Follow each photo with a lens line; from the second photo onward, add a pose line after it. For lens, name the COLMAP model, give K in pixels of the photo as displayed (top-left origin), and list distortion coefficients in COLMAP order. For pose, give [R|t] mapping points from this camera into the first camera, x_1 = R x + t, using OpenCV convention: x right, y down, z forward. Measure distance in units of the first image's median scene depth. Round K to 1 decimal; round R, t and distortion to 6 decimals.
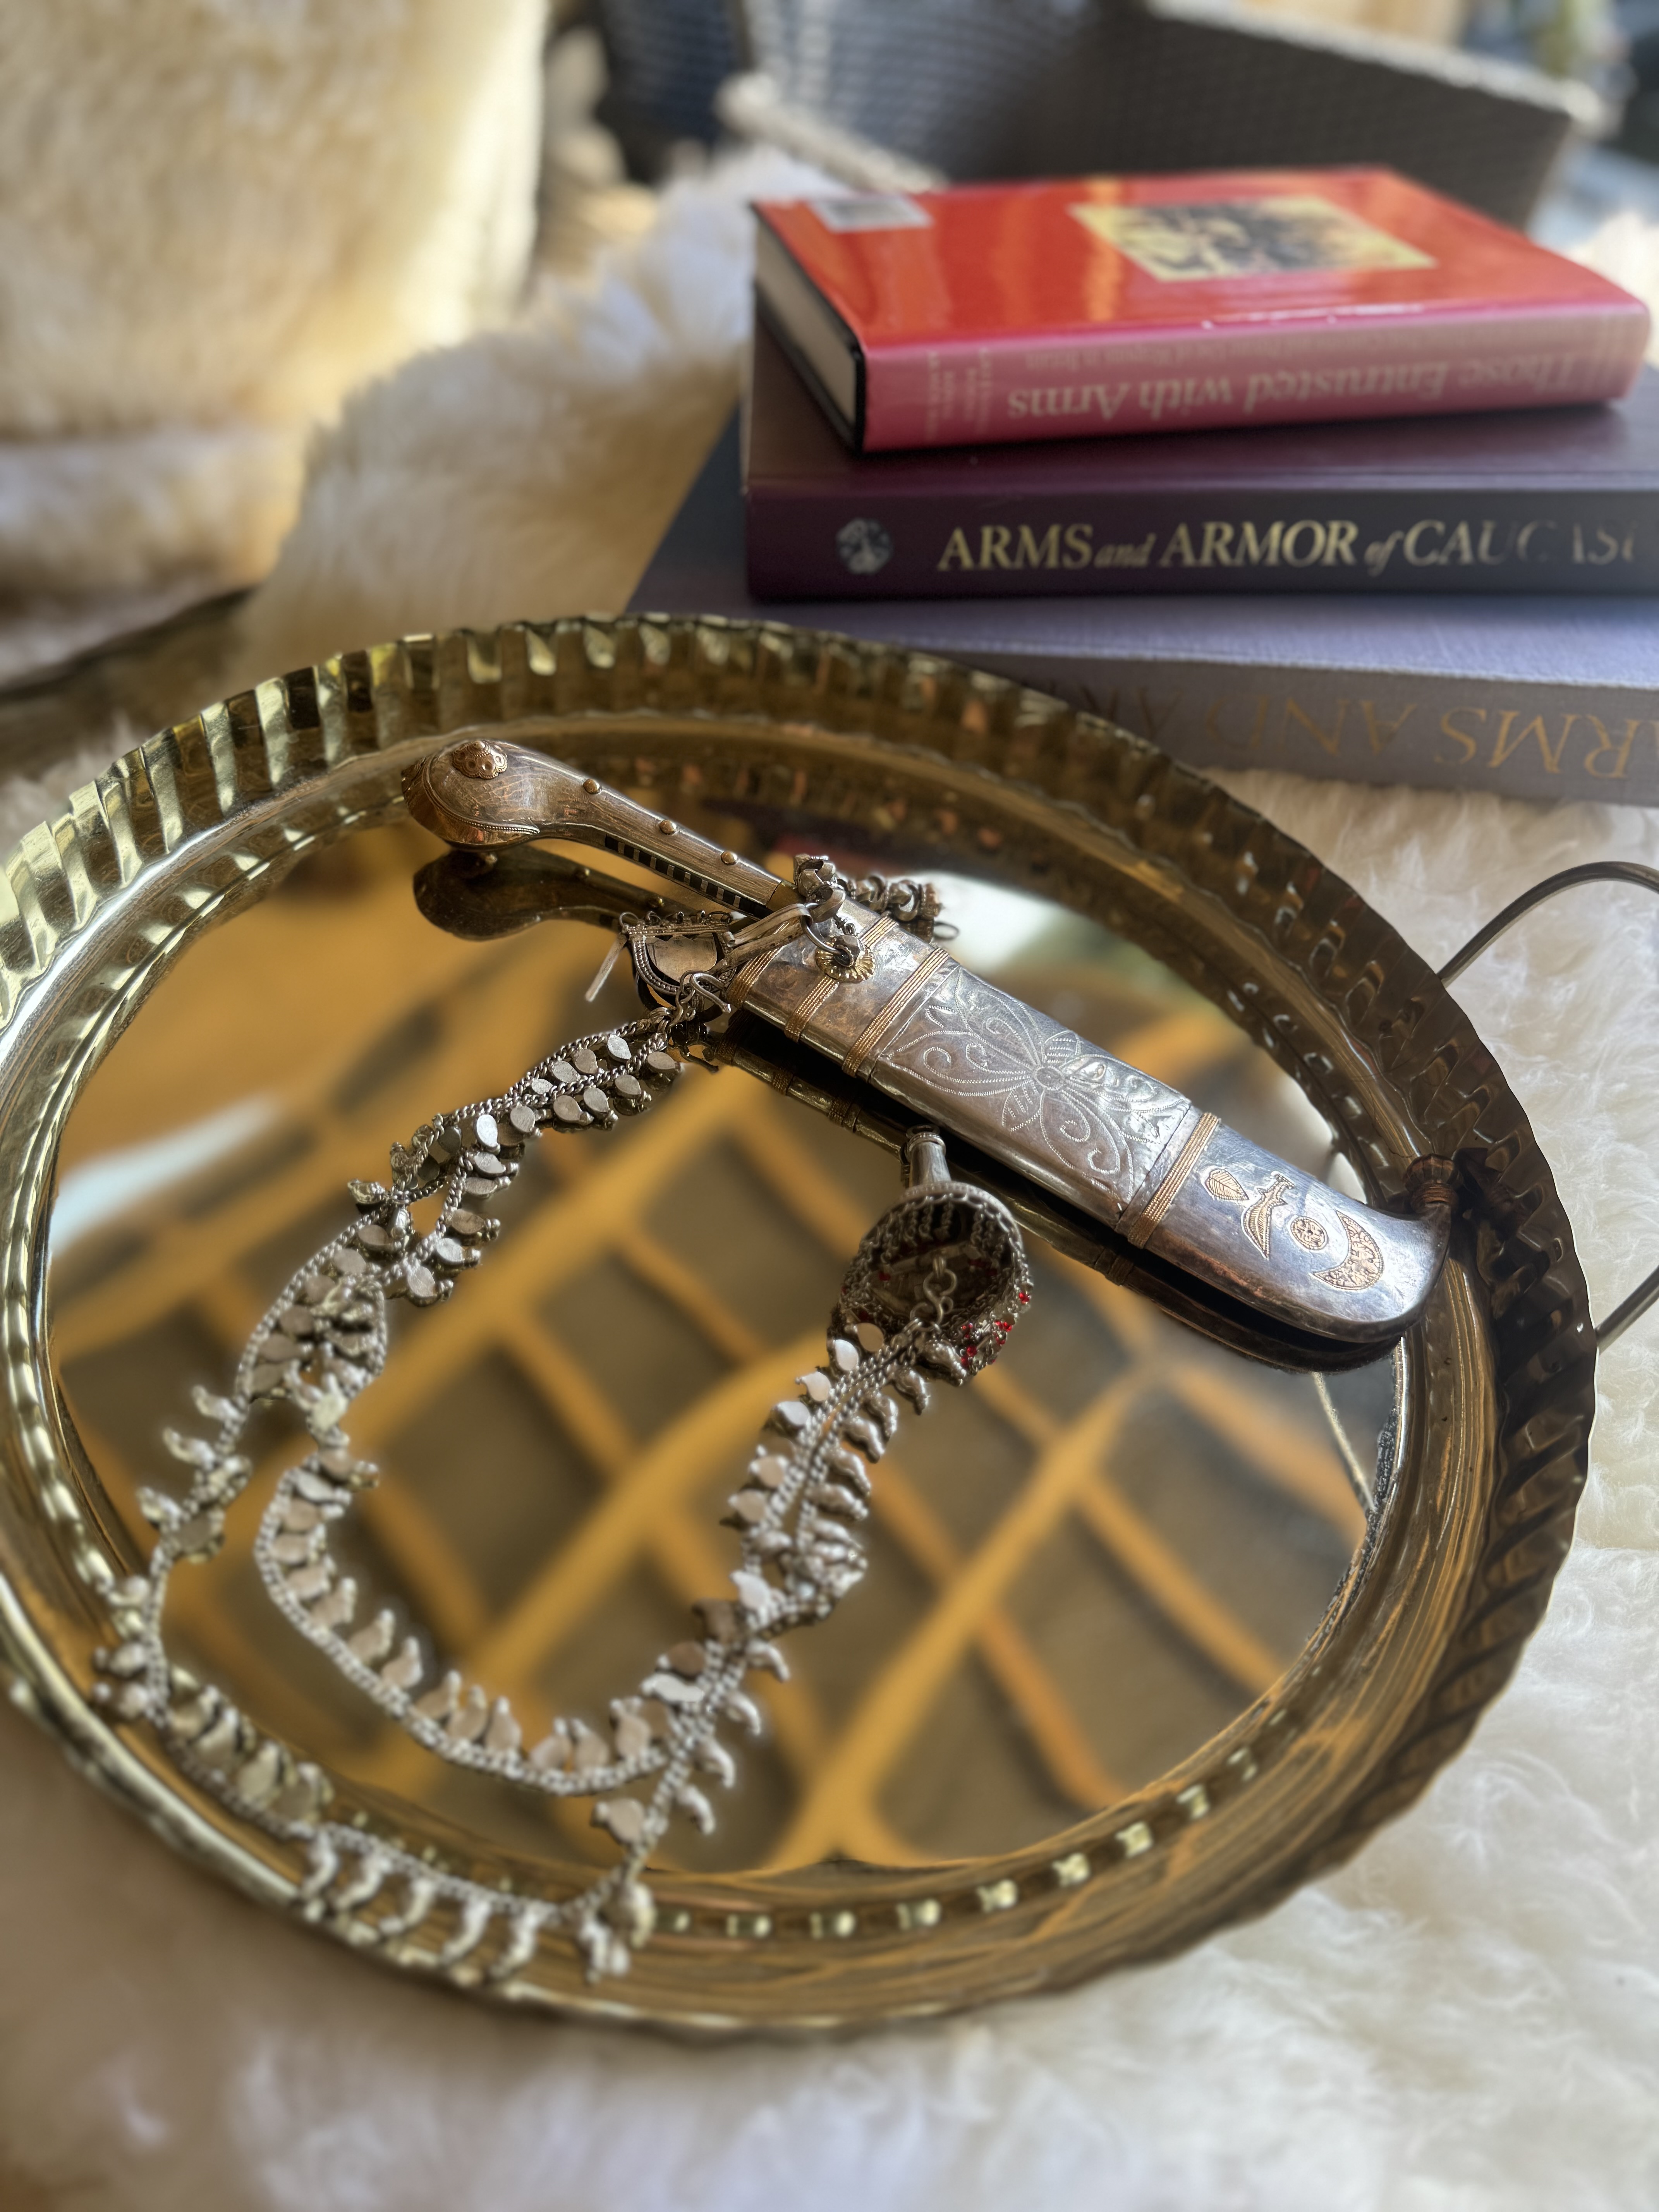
lens RADIAL K [[1571.6, 0, 867.0], [0, 1571.6, 1104.6], [0, 0, 1]] dist [-0.042903, -0.001881]
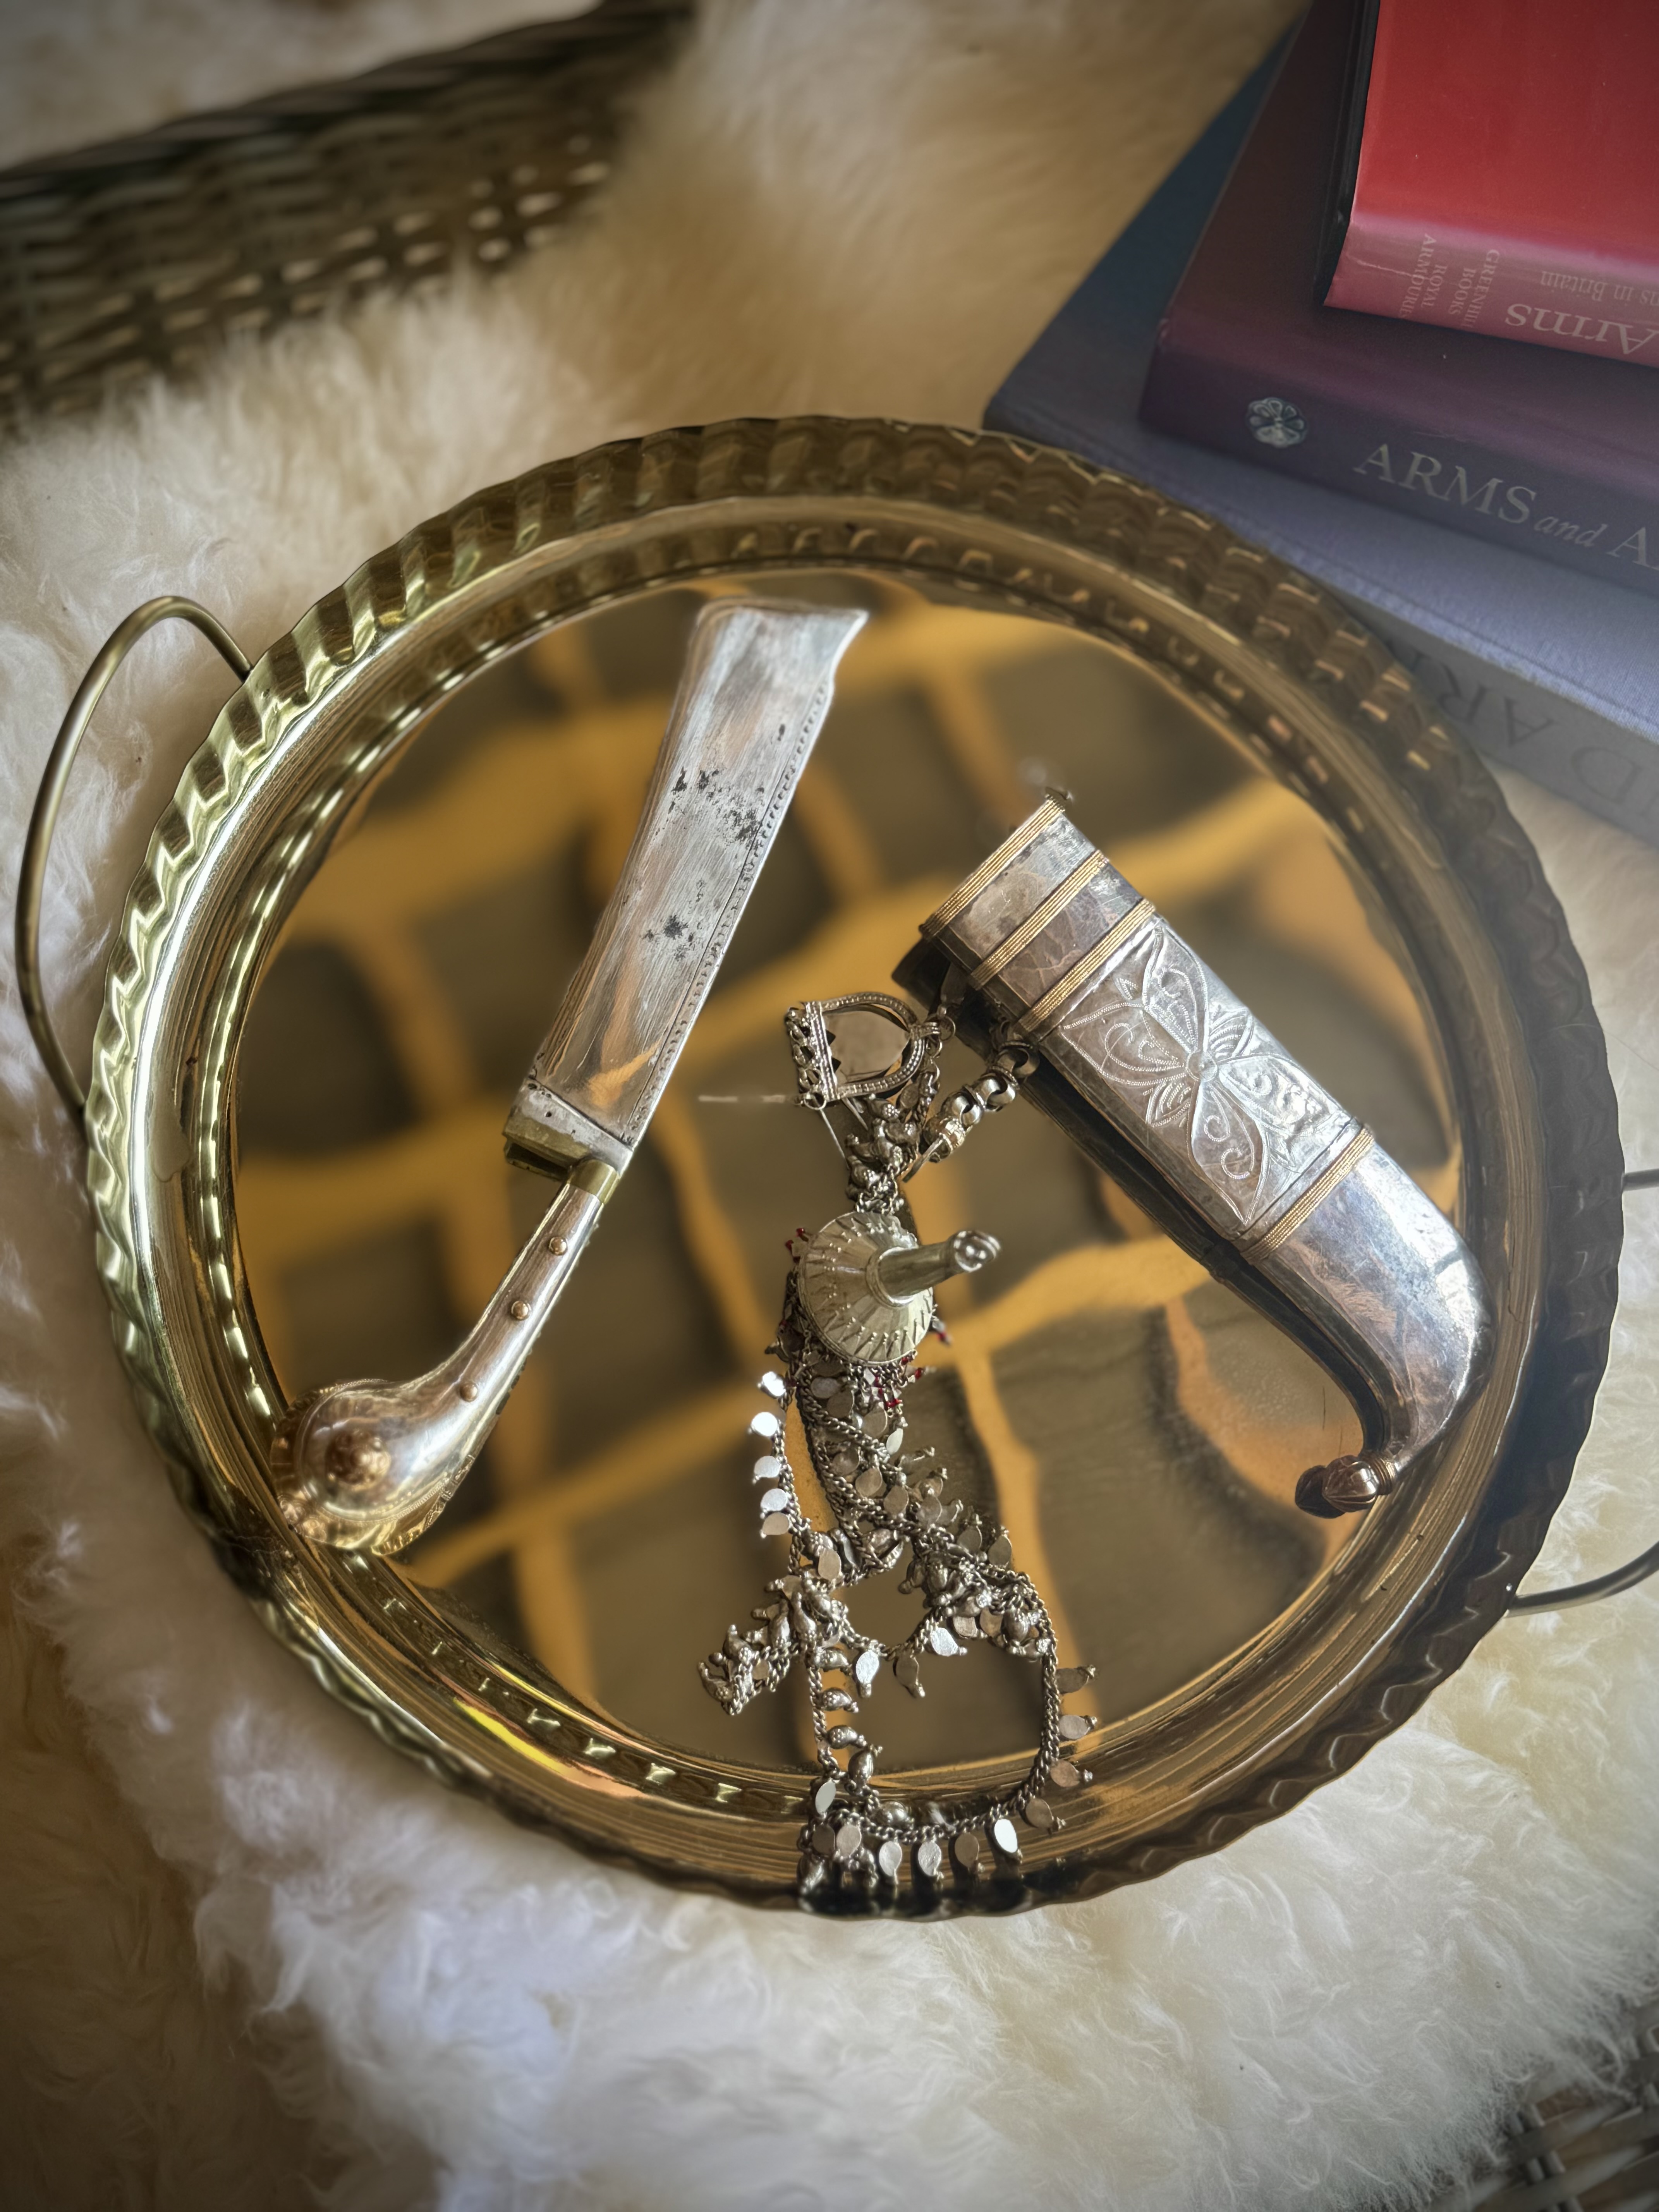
lens RADIAL K [[2439.4, 0, 829.5], [0, 2439.4, 1106.0], [0, 0, 1]] dist [0.041119, -0.207752]
pose [[0.912072, 0.380431, -0.152958, 0.123358], [-0.309238, 0.883180, 0.352654, -0.426893], [0.269250, -0.274345, 0.923168, -0.408802]]
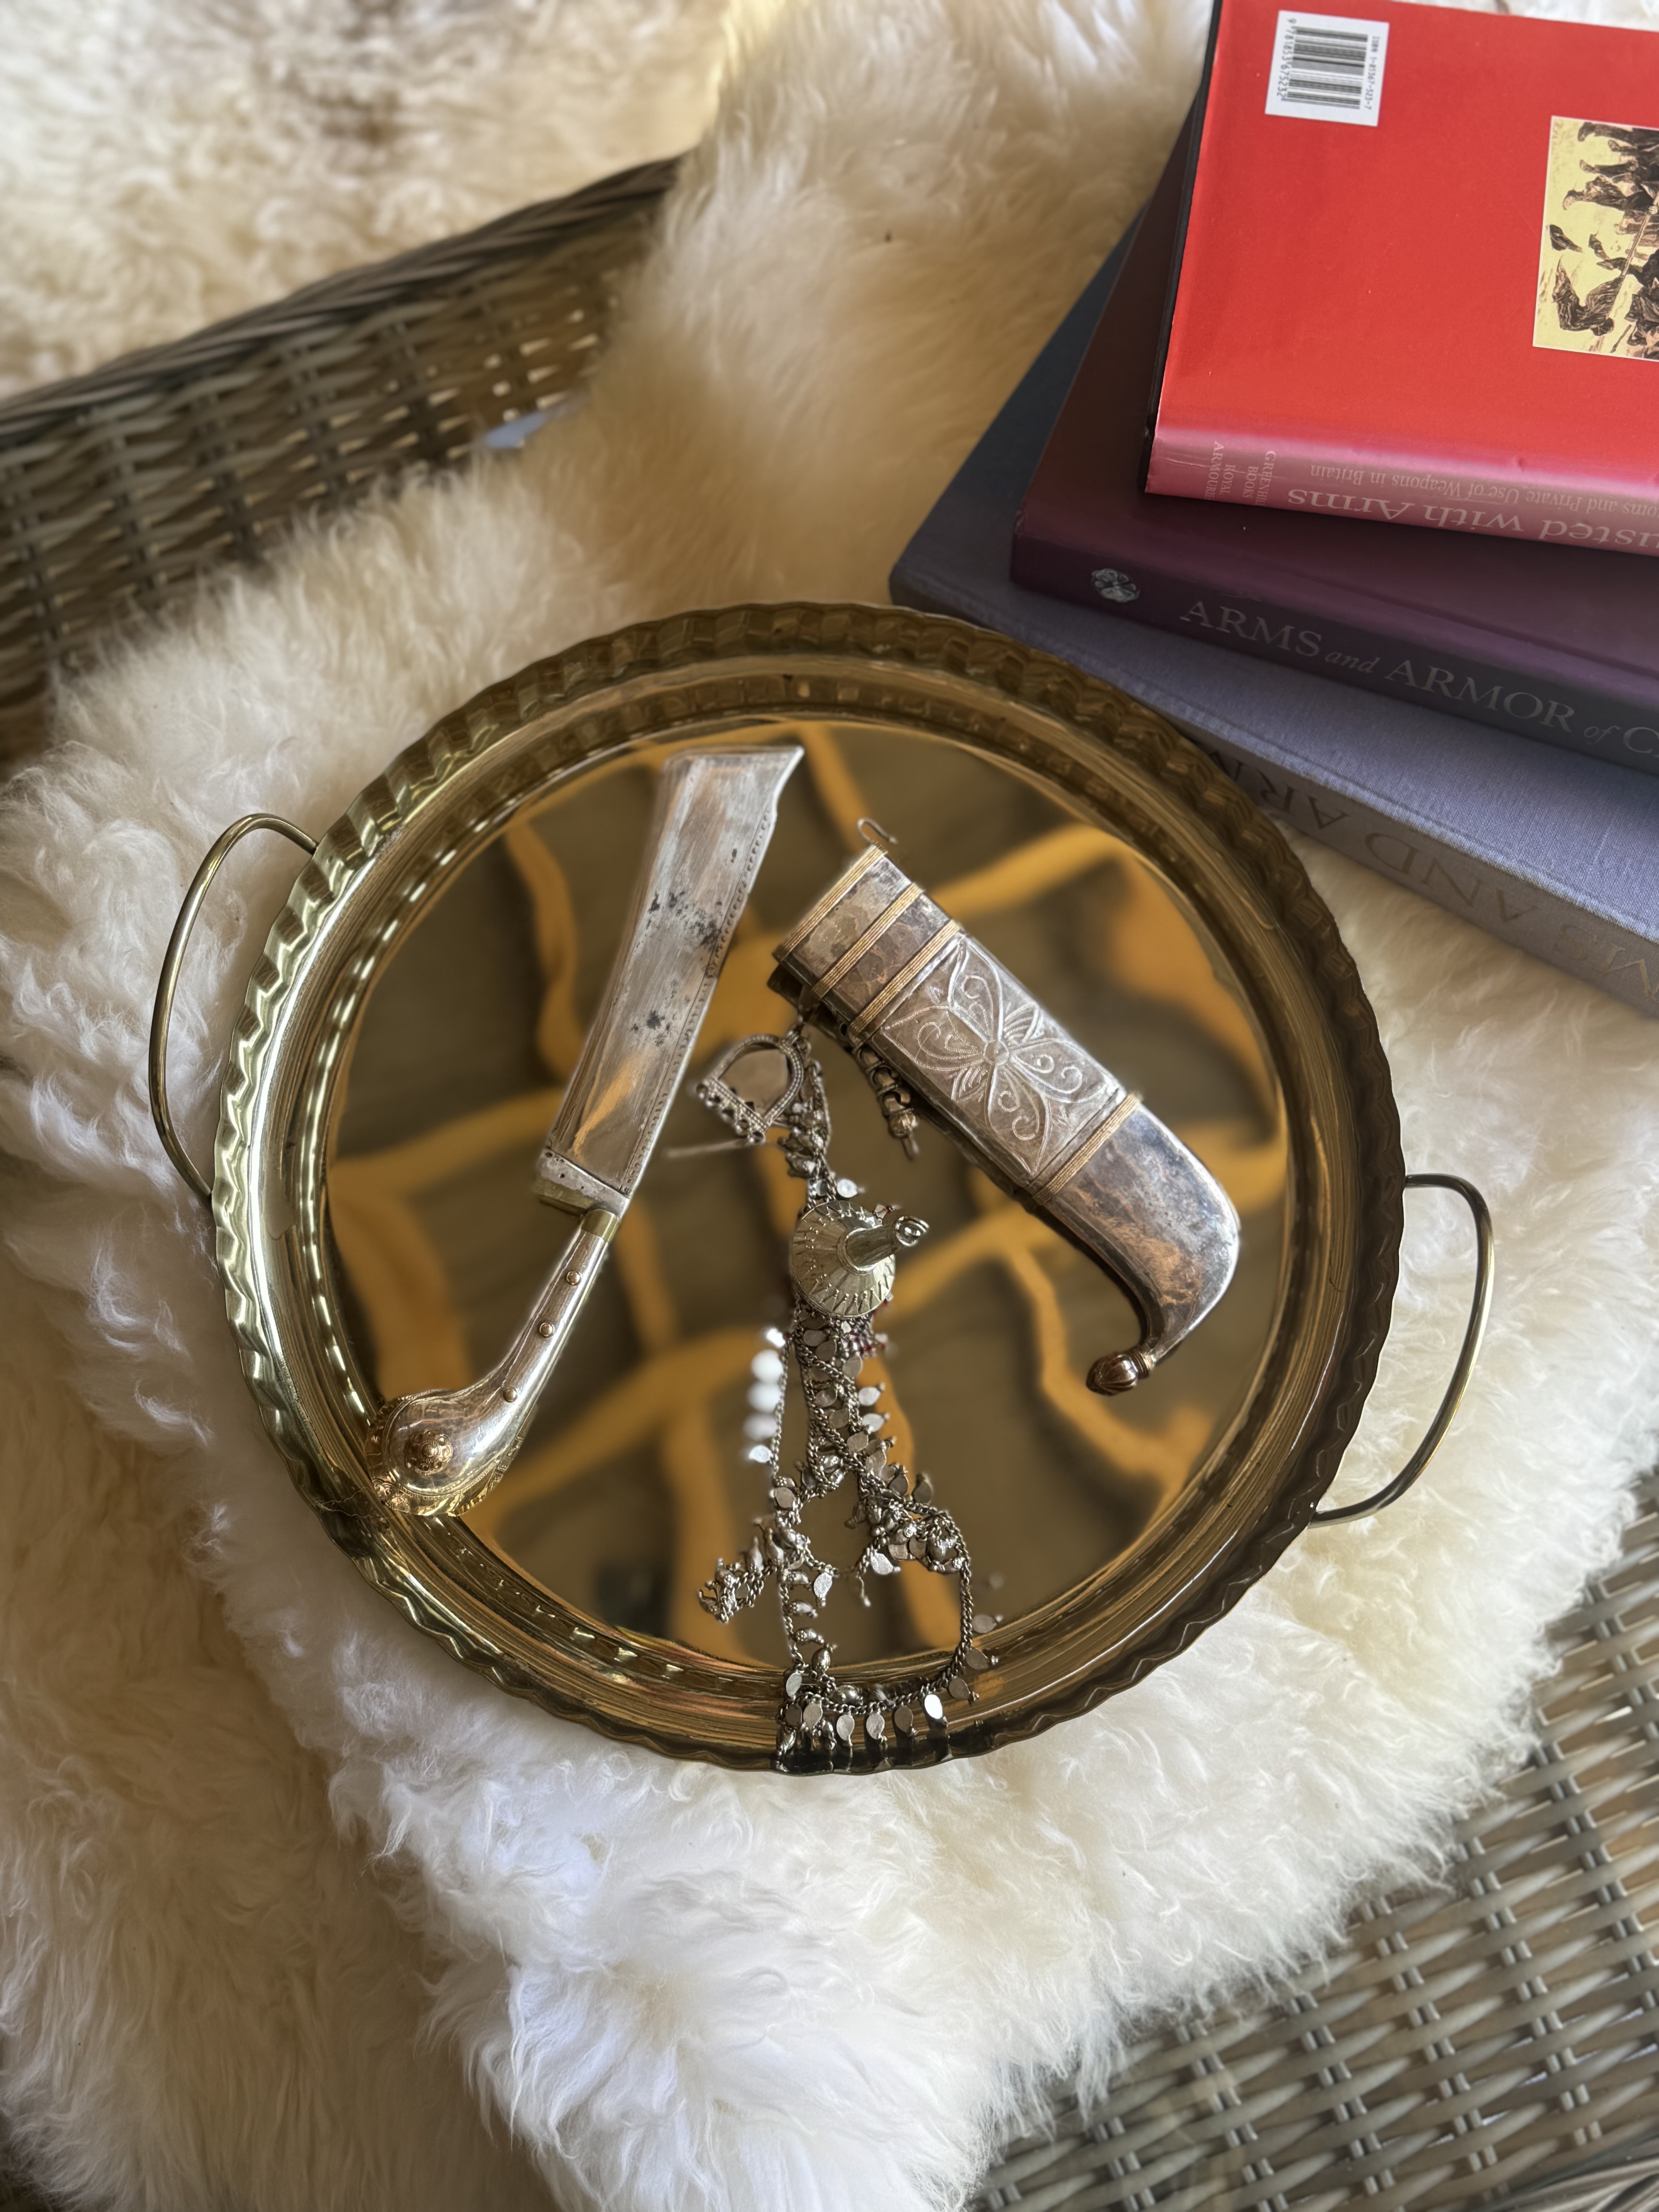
lens RADIAL K [[2338.9, 0, 829.5], [0, 2338.9, 1106.0], [0, 0, 1]] dist [-0.004063, -0.004184]
pose [[0.920619, 0.344962, -0.182927, 0.236517], [-0.243798, 0.873779, 0.420800, -0.678161], [0.304998, -0.342798, 0.888519, -0.612130]]
